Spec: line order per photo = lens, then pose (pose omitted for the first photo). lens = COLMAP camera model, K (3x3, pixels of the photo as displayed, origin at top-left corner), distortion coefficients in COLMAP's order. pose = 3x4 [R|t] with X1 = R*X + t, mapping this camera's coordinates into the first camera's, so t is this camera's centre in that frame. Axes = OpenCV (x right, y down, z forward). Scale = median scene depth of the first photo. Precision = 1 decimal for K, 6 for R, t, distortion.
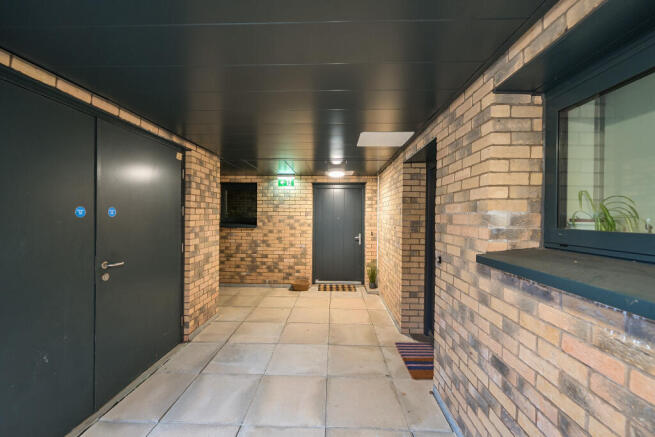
lens RADIAL K [[257.0, 0, 327.6], [0, 257.0, 215.4], [0, 0, 1]] dist [-0.000855, -0.000345]
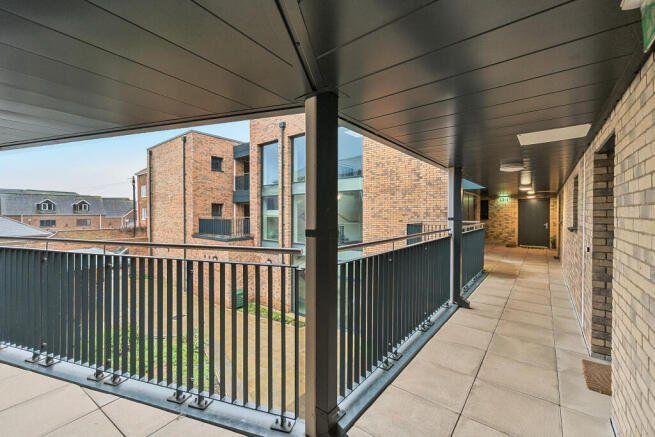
lens RADIAL K [[257.0, 0, 331.3], [0, 257.0, 216.6], [0, 0, 1]] dist [-0.000855, -0.000345]
pose [[0.775610, -0.002053, -0.631209, 0.087674], [-0.001953, 0.999982, -0.005652, 0.035968], [0.631209, 0.005617, 0.775592, -1.697322]]
